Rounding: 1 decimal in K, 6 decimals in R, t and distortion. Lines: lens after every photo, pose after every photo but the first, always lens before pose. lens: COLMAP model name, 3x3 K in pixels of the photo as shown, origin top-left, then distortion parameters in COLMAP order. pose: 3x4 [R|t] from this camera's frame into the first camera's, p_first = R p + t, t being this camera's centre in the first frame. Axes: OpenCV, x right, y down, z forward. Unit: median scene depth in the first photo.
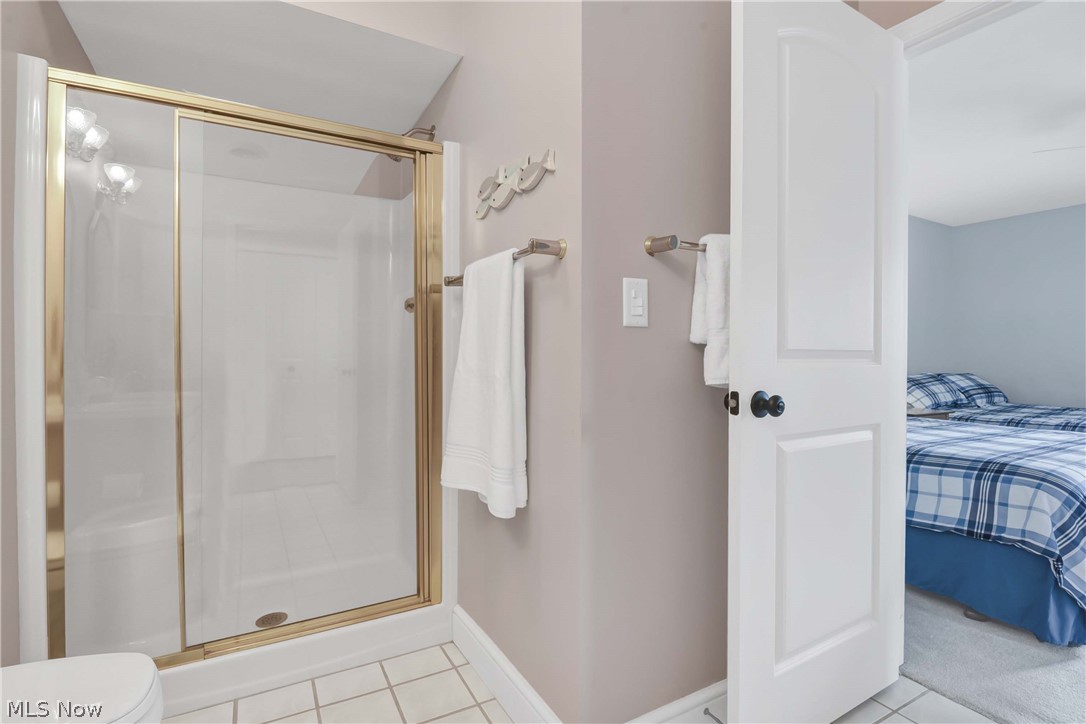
lens RADIAL K [[522.1, 0, 543.0], [0, 522.1, 362.0], [0, 0, 1]] dist [0.026833, -0.010582]
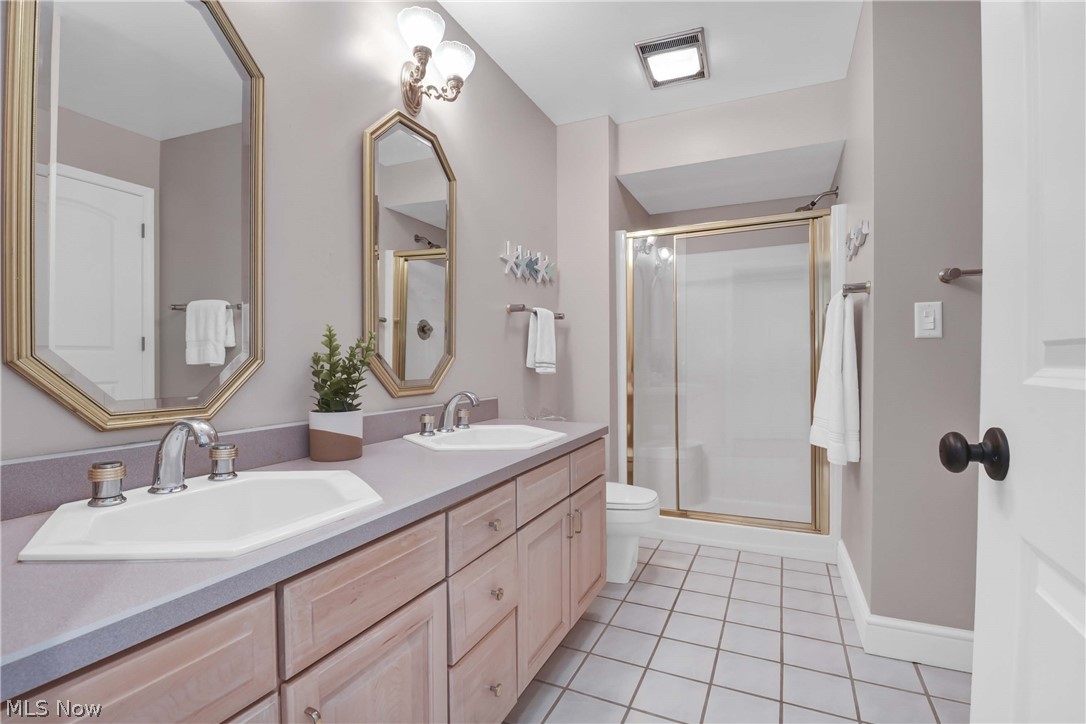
lens RADIAL K [[490.7, 0, 541.6], [0, 490.7, 367.1], [0, 0, 1]] dist [-0.003119, -0.009180]
pose [[0.577781, -0.010812, -0.816120, 0.502784], [0.009760, 0.999932, -0.006338, 0.006545], [0.816134, -0.004303, 0.577847, -0.447023]]
